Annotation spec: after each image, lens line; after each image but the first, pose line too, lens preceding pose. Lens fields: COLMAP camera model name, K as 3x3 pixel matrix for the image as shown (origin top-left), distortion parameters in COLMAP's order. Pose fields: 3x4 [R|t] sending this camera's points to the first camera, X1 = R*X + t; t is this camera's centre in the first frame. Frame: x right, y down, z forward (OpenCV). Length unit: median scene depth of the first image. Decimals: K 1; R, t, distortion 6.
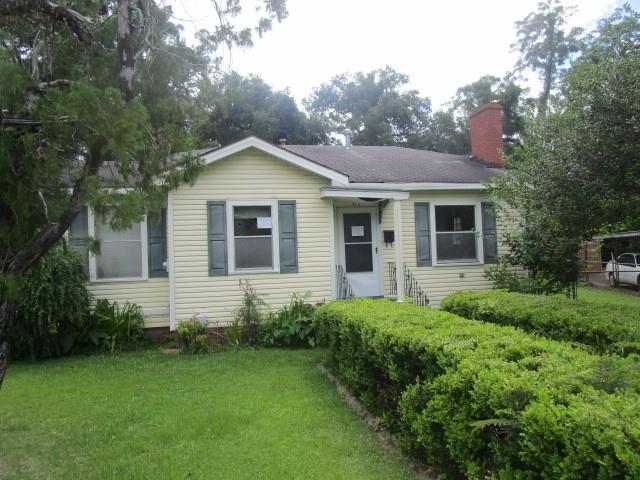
lens RADIAL K [[457.3, 0, 317.1], [0, 457.3, 241.8], [0, 0, 1]] dist [-0.033271, 0.018934]
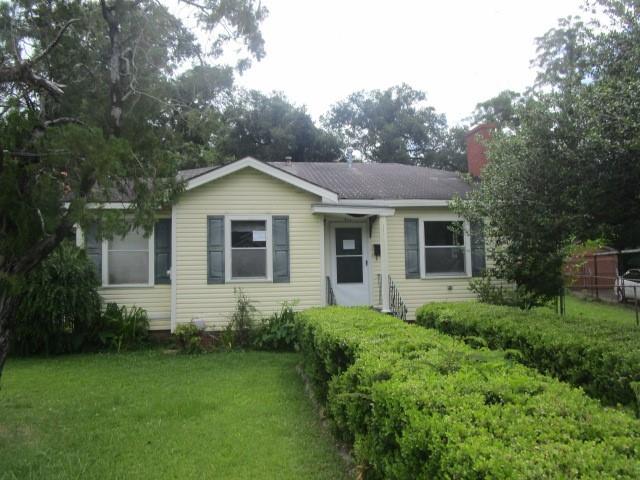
lens RADIAL K [[457.3, 0, 317.1], [0, 457.3, 241.8], [0, 0, 1]] dist [-0.033271, 0.018934]
pose [[0.997971, 0.011622, -0.062606, 0.089752], [-0.013337, 0.999545, -0.027052, 0.000246], [0.062263, 0.027832, 0.997672, -0.076169]]
